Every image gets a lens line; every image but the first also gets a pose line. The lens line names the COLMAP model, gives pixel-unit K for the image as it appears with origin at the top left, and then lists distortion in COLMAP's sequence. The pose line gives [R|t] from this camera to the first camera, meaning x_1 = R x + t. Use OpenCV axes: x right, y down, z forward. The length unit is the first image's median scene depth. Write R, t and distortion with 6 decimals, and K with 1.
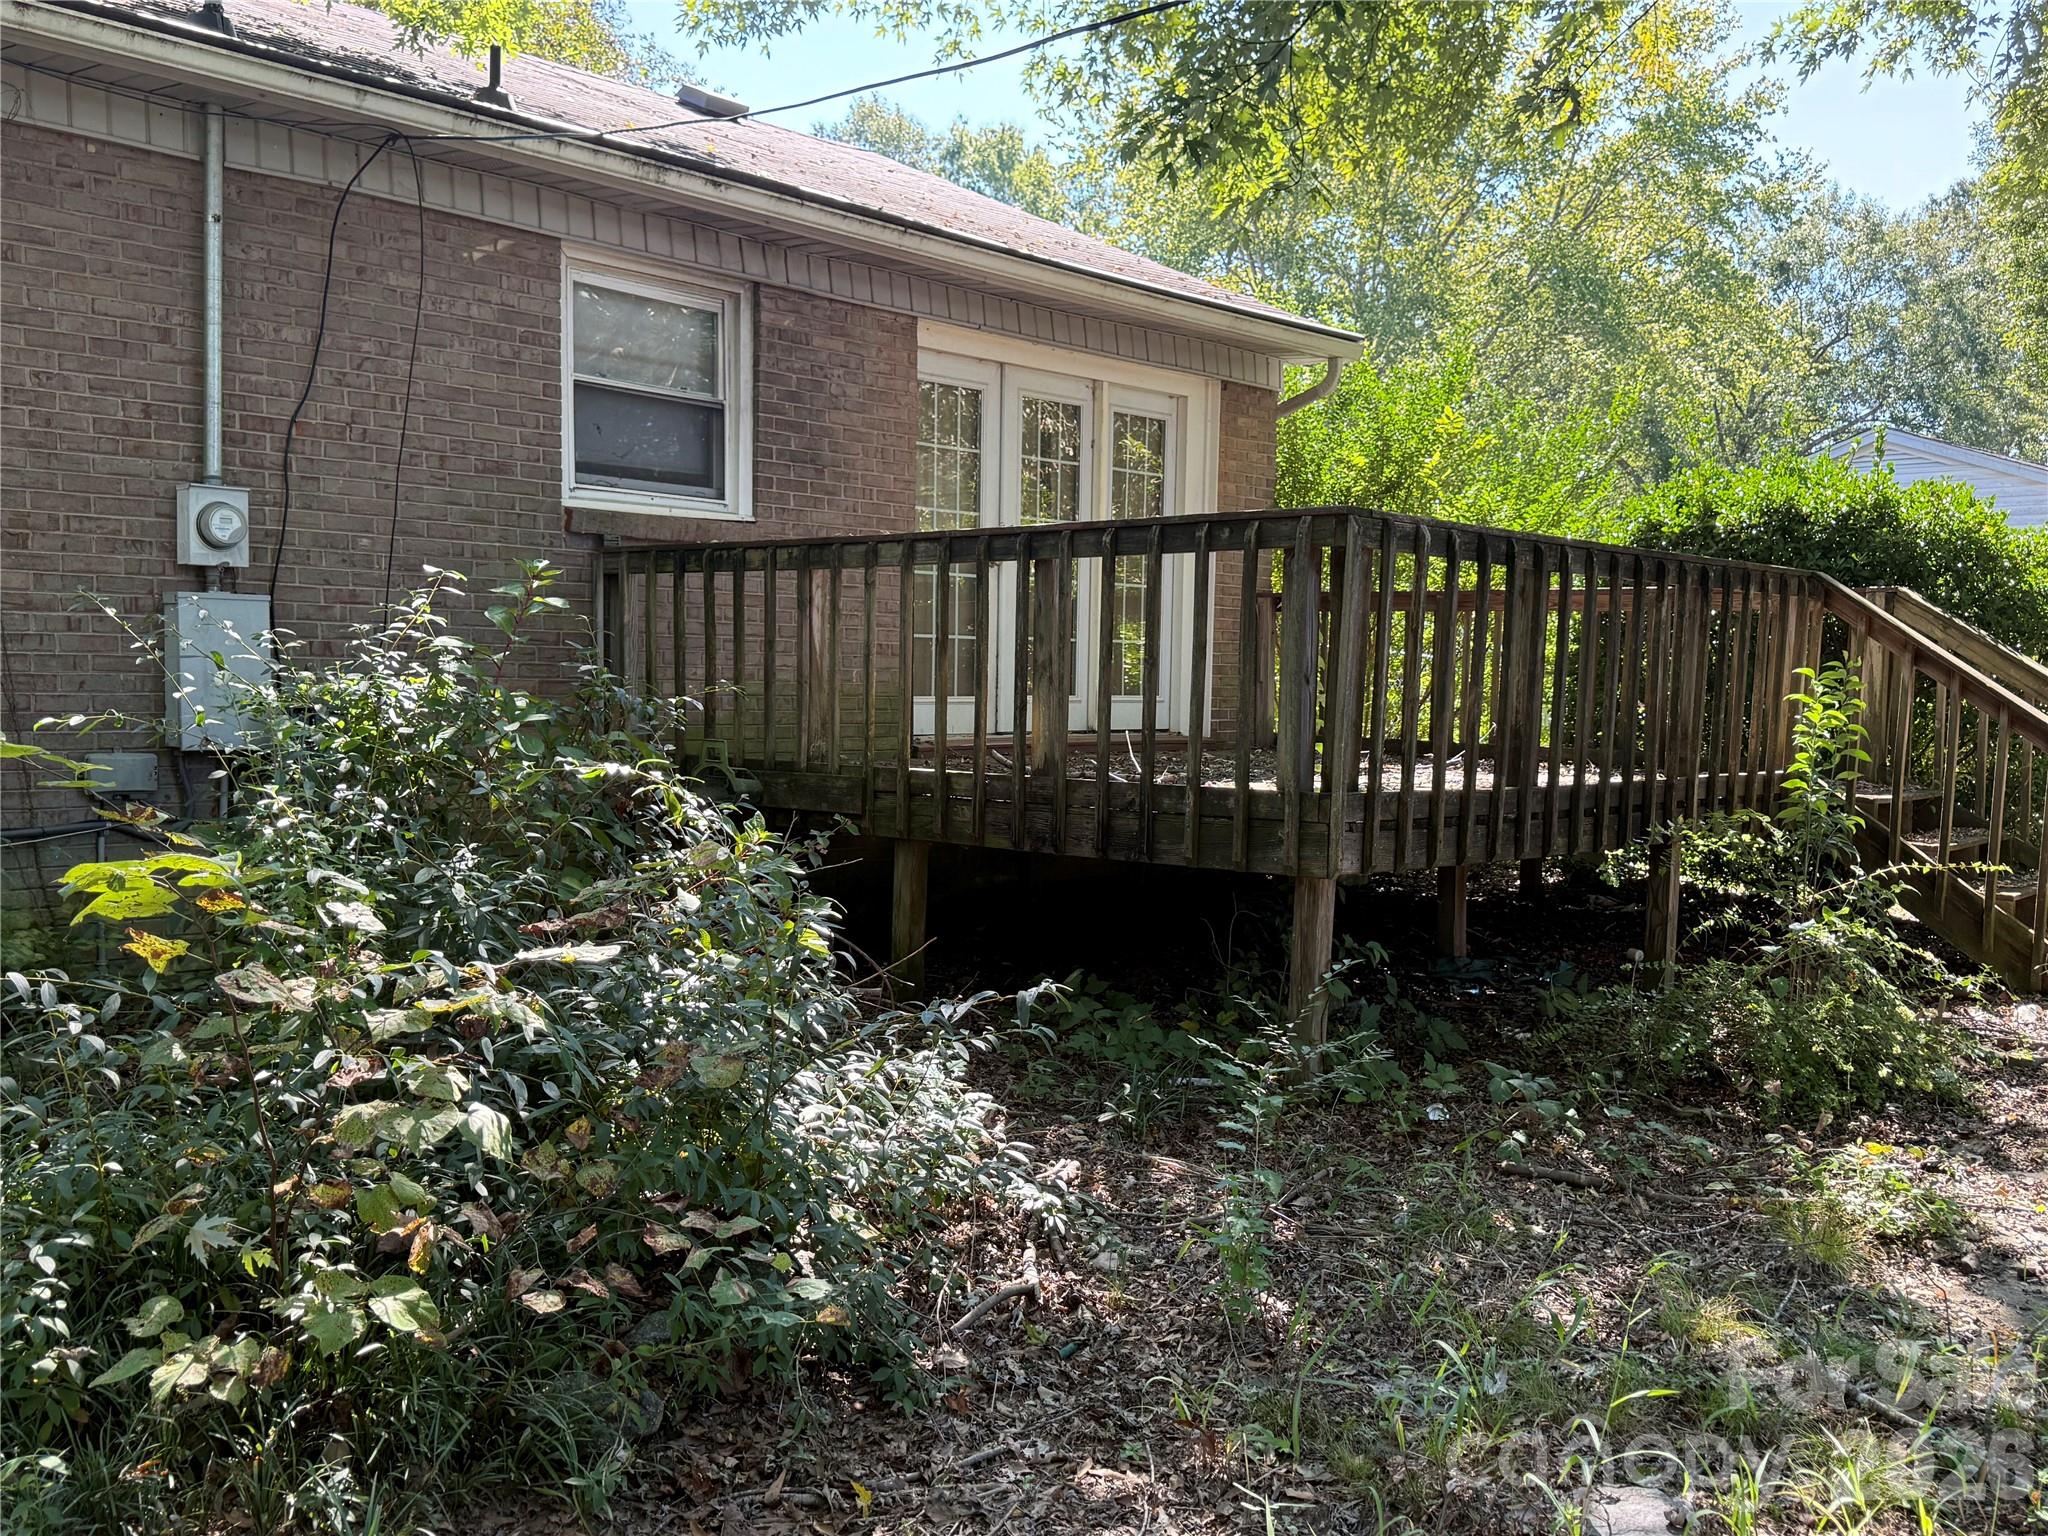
lens RADIAL K [[1903.0, 0, 1028.4], [0, 1903.0, 780.5], [0, 0, 1]] dist [0.172741, -0.347759]
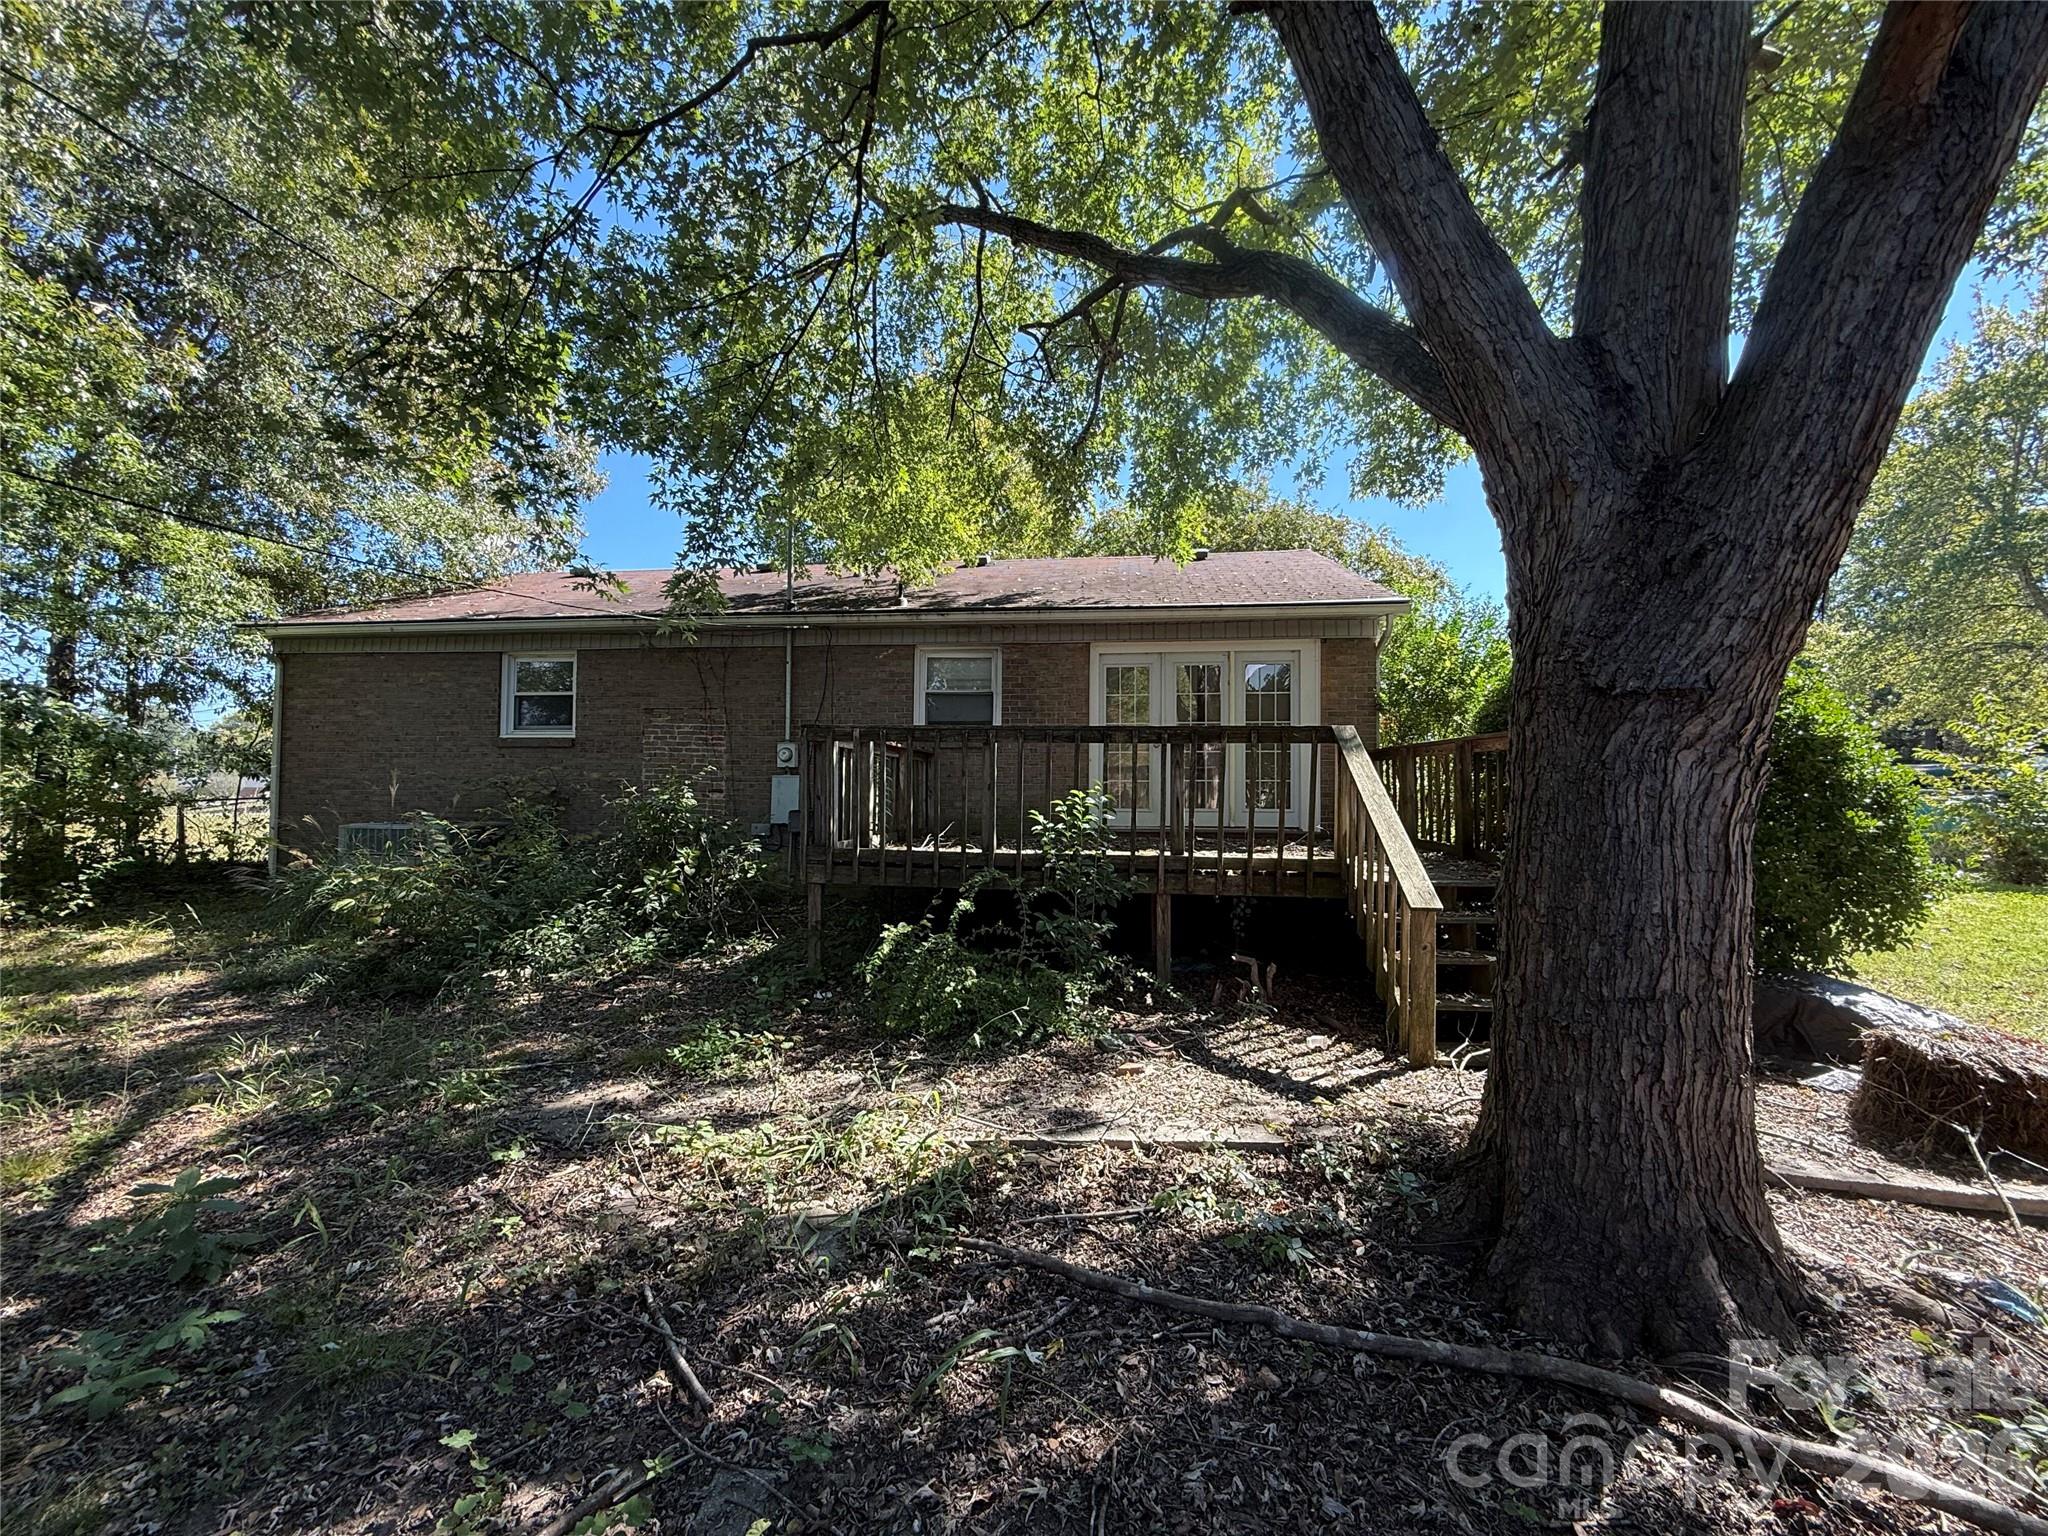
lens RADIAL K [[816.7, 0, 1017.8], [0, 816.7, 769.9], [0, 0, 1]] dist [-0.001337, 0.000609]
pose [[0.583596, -0.036626, -0.811218, 1.347146], [-0.040563, 0.996420, -0.074170, -0.028064], [0.811031, 0.076190, 0.580021, 0.751226]]
